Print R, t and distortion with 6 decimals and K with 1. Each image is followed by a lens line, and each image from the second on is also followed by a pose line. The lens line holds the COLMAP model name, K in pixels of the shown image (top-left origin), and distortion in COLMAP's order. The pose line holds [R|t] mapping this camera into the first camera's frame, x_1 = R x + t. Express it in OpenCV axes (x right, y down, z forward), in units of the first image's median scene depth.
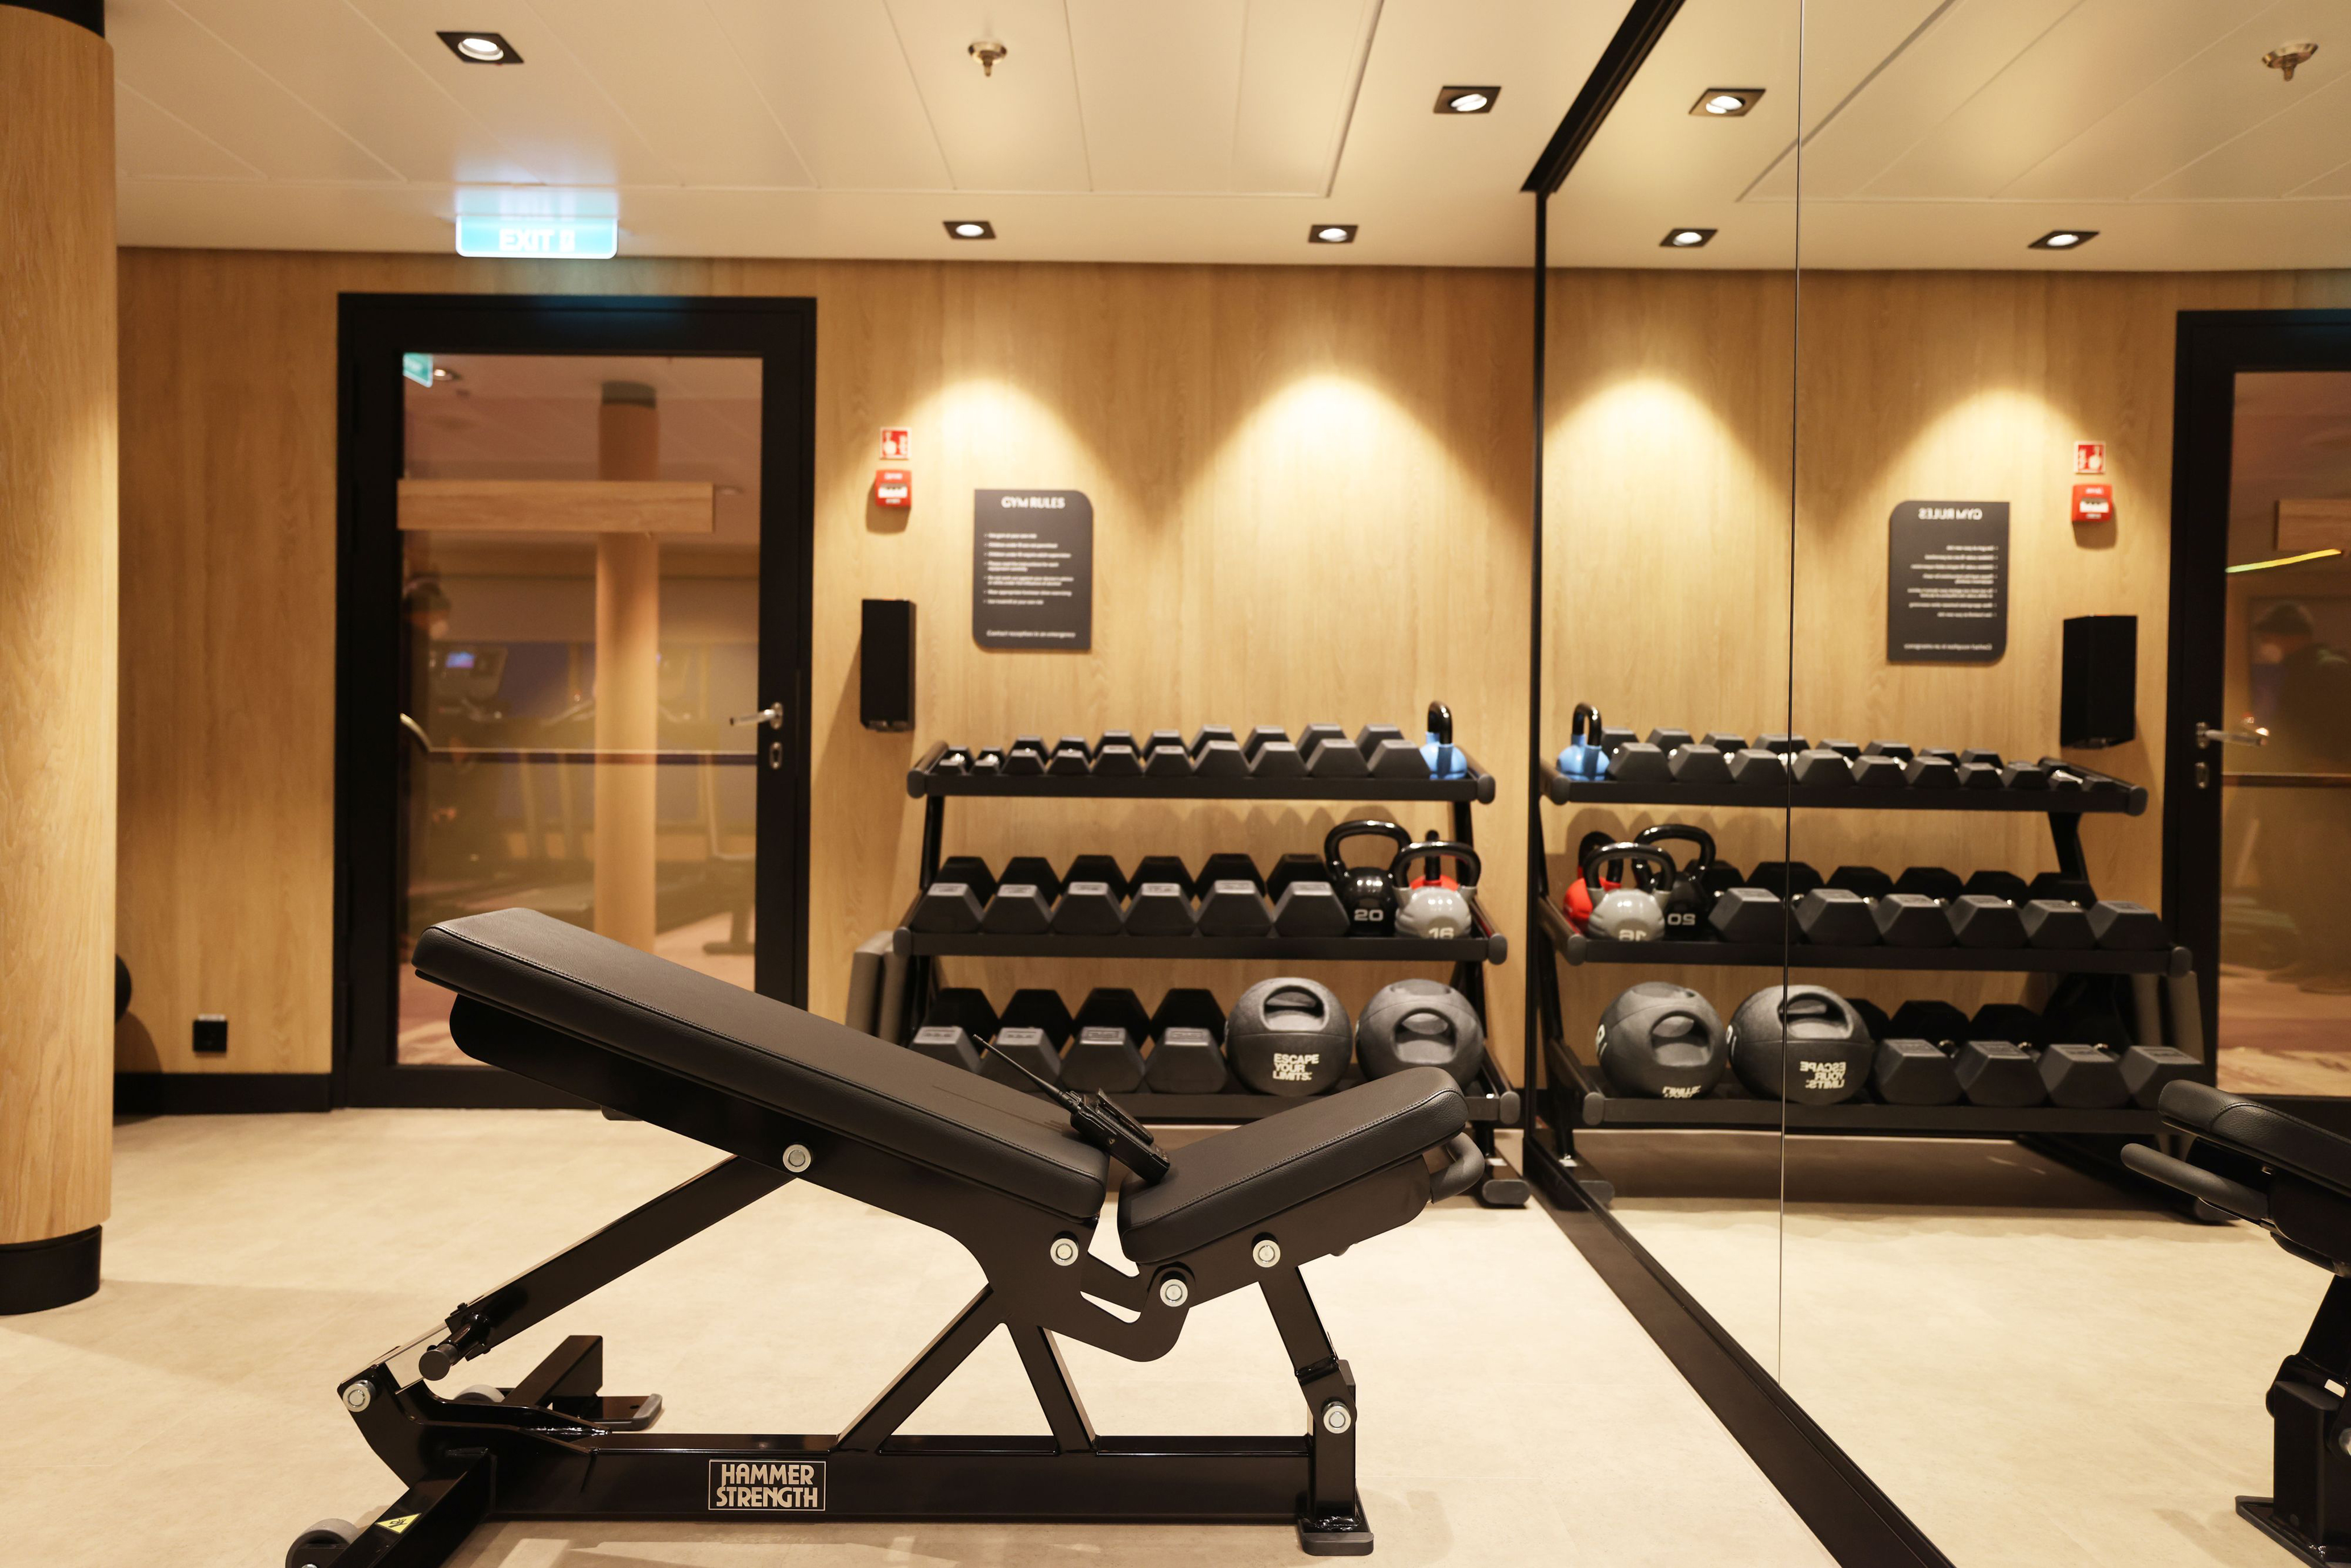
lens RADIAL K [[1508.7, 0, 1175.5], [0, 1508.7, 784.0], [0, 0, 1]] dist [-0.006533, 0.032011]
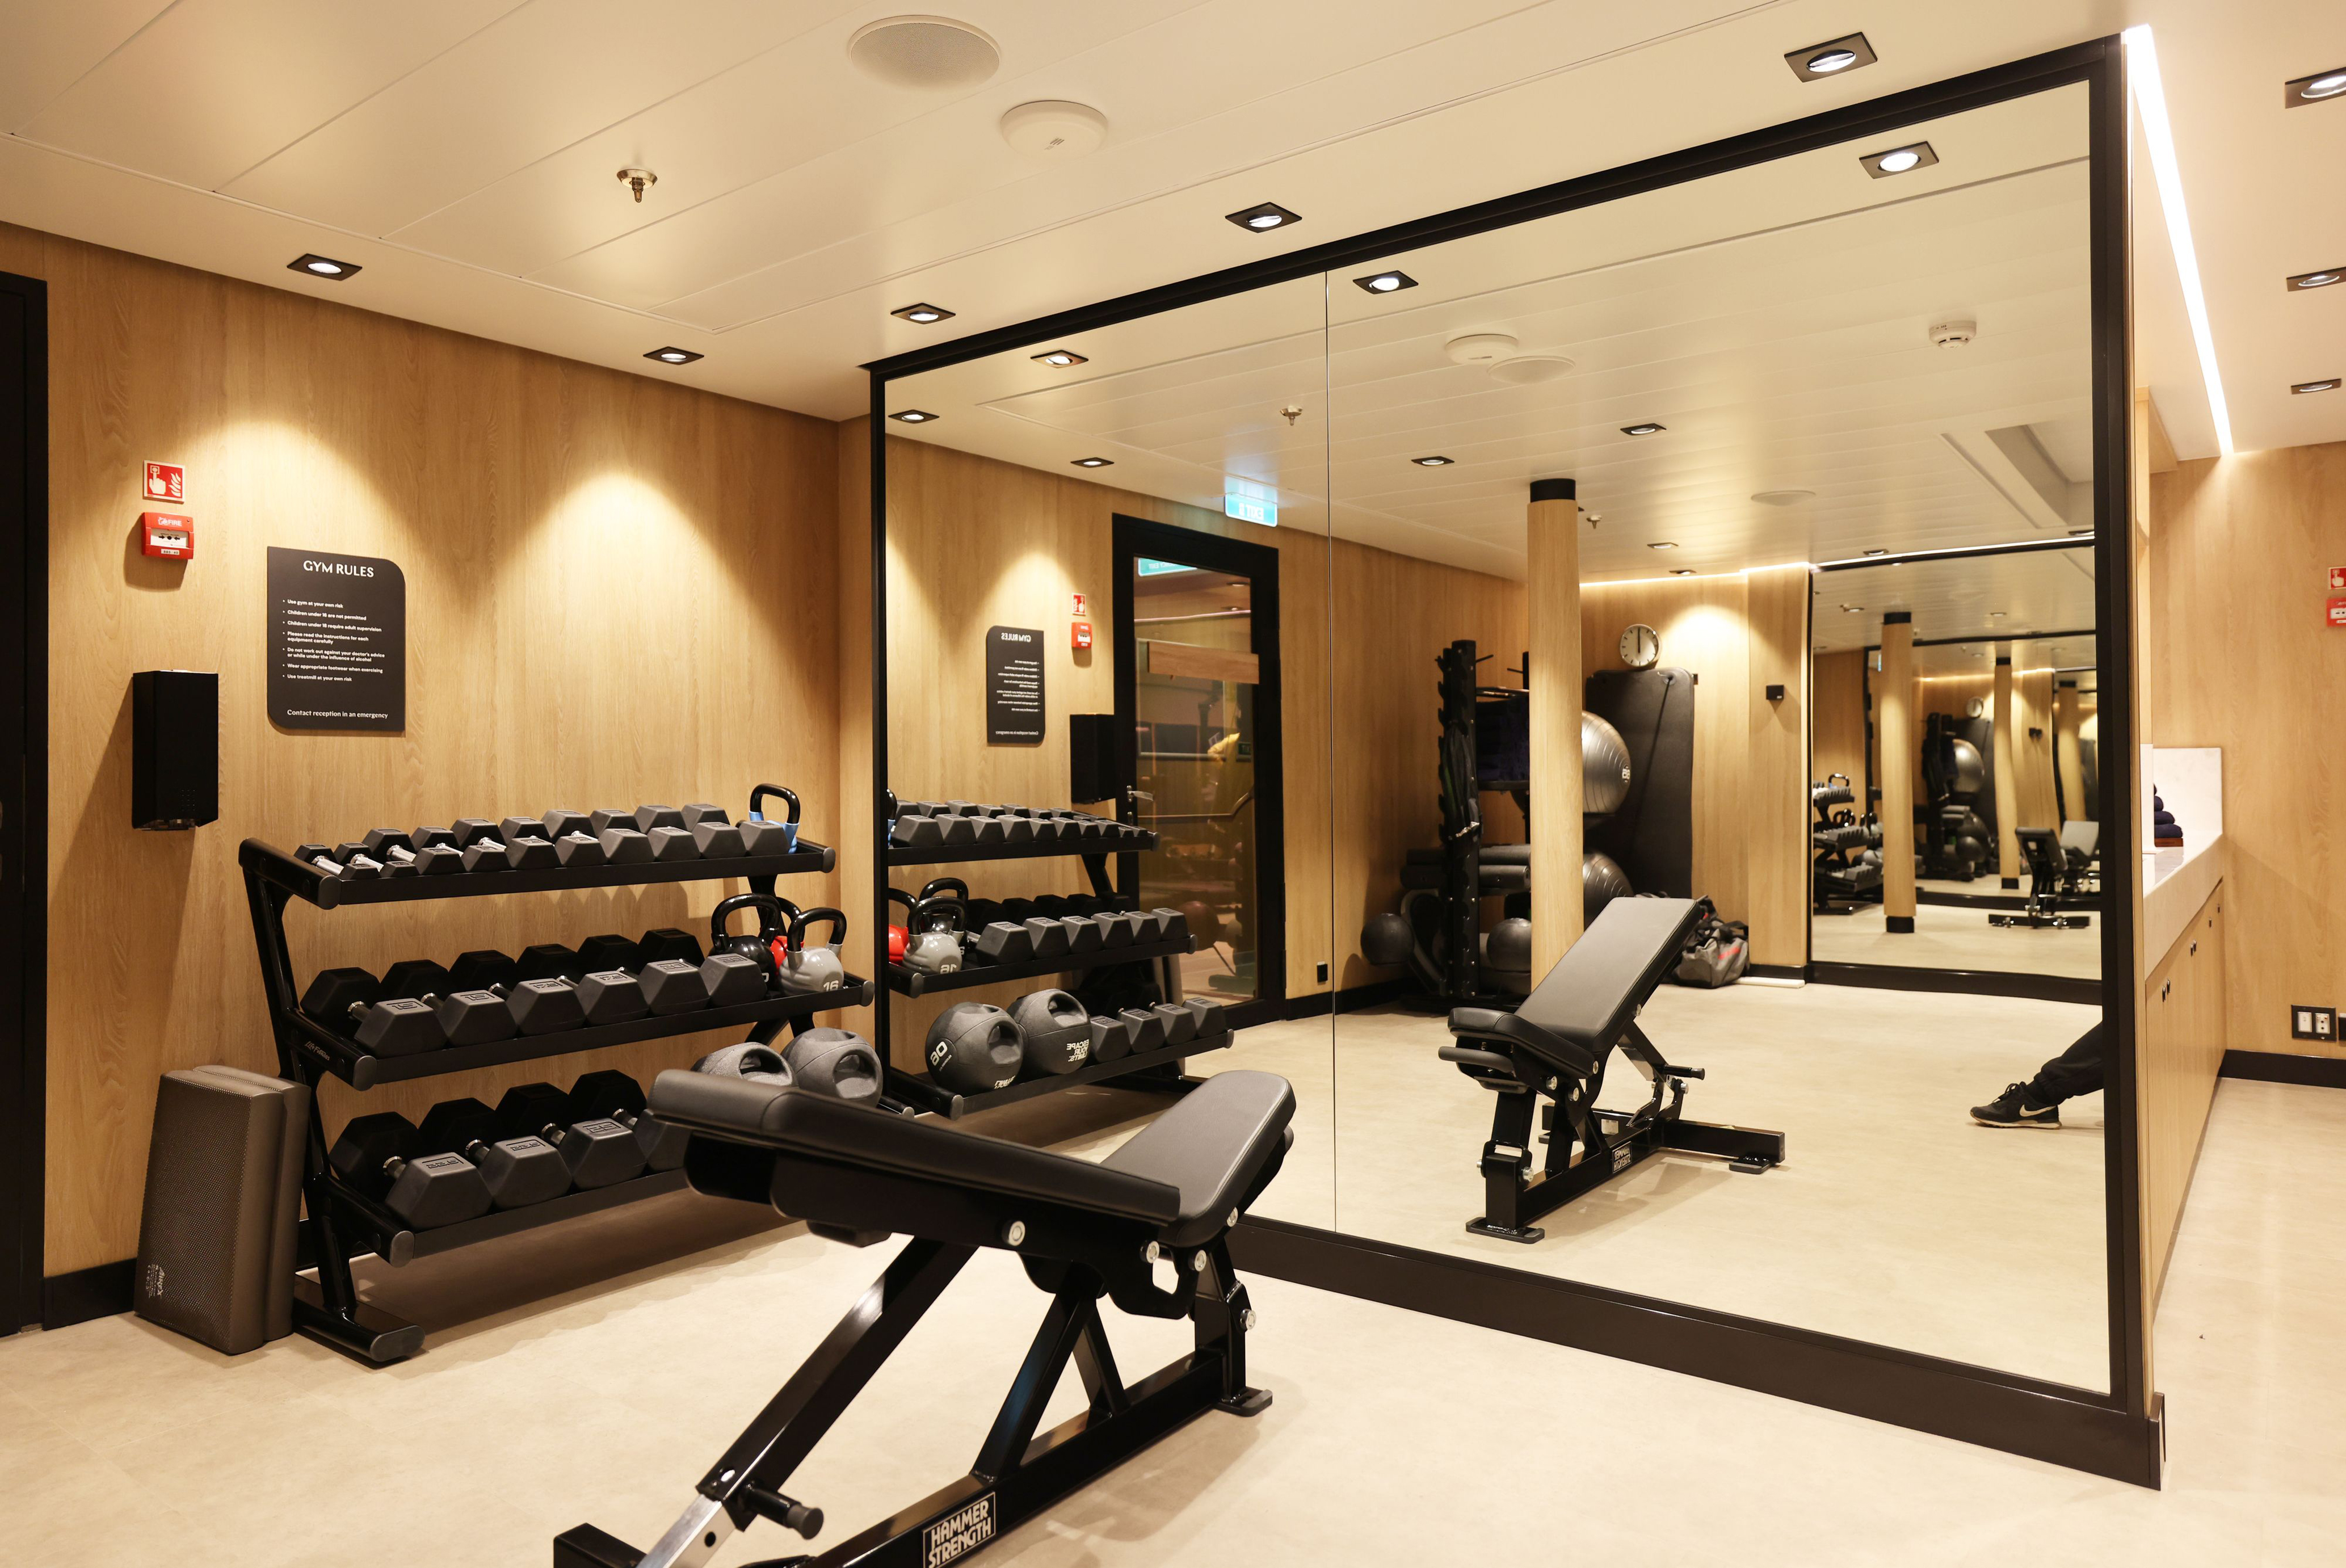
lens RADIAL K [[1396.0, 0, 1173.0], [0, 1396.0, 784.0], [0, 0, 1]] dist [-0.003699, 0.020833]
pose [[0.638170, -0.017655, 0.769693, -0.420837], [0.034850, 0.999375, -0.005972, -0.035588], [-0.769106, 0.030635, 0.638387, 0.086203]]
